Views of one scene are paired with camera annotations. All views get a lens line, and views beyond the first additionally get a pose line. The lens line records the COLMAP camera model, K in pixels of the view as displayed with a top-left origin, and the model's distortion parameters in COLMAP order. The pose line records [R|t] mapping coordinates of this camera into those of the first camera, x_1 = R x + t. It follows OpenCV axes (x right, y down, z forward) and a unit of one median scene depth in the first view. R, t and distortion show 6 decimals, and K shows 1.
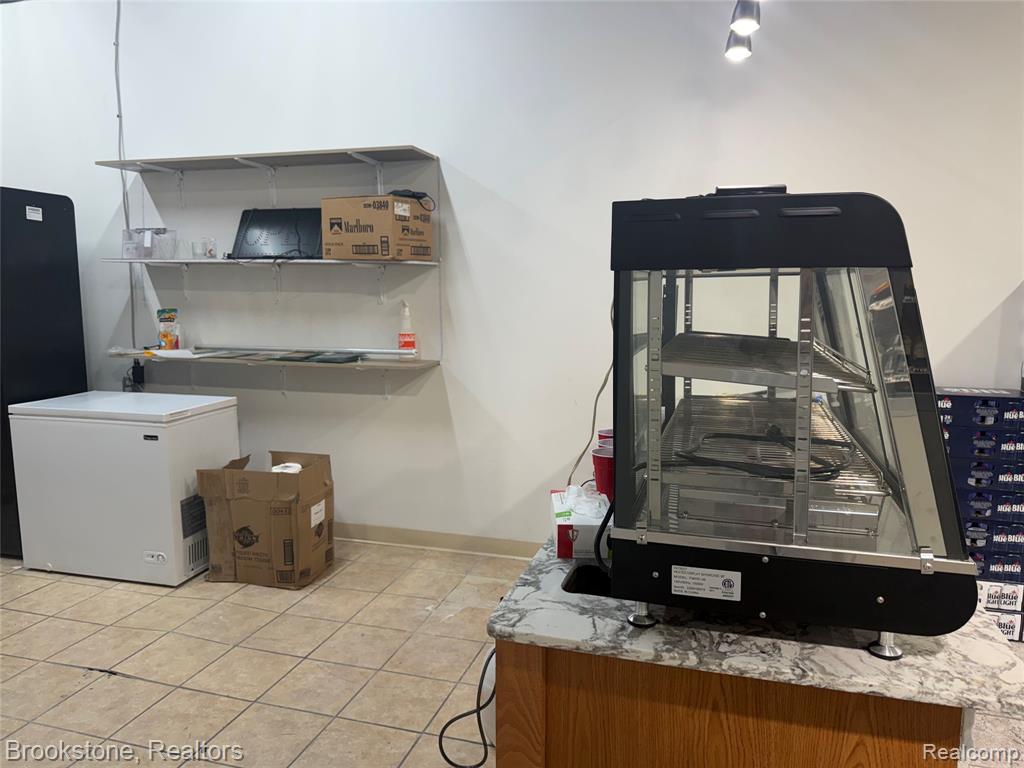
lens RADIAL K [[726.0, 0, 516.2], [0, 726.0, 384.1], [0, 0, 1]] dist [0.024054, -0.033185]
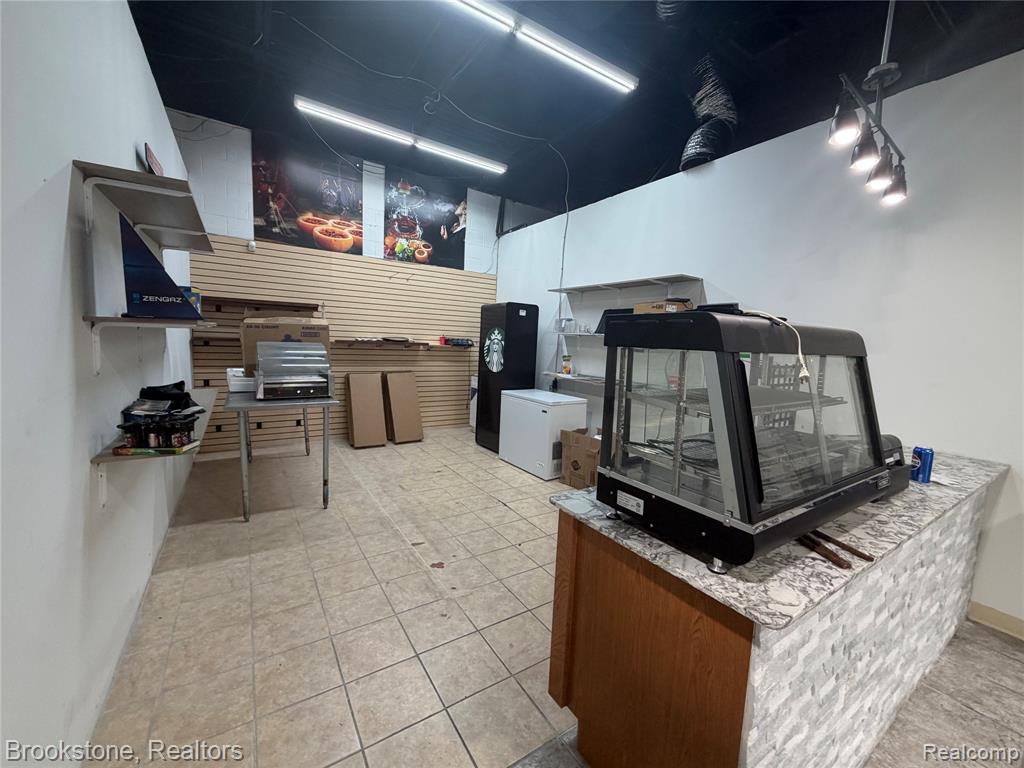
lens RADIAL K [[408.5, 0, 510.3], [0, 408.5, 380.5], [0, 0, 1]] dist [-0.010601, -0.000260]
pose [[0.752965, 0.097733, -0.650762, 0.225430], [-0.130930, 0.991388, -0.002604, -0.004402], [0.644903, 0.087165, 0.759277, -0.030795]]
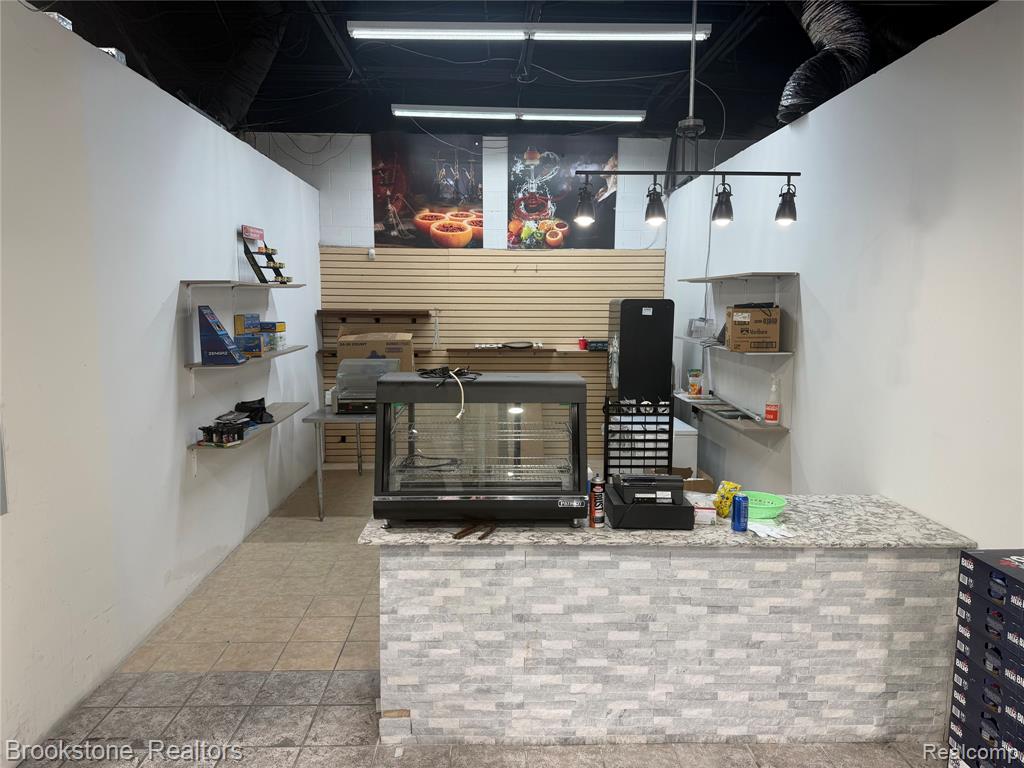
lens RADIAL K [[726.0, 0, 511.6], [0, 726.0, 381.3], [0, 0, 1]] dist [0.024054, -0.033185]
pose [[0.296944, 0.104412, -0.949169, 1.070742], [-0.130620, 0.989102, 0.067941, -0.154751], [0.945919, 0.103806, 0.307346, 0.156143]]
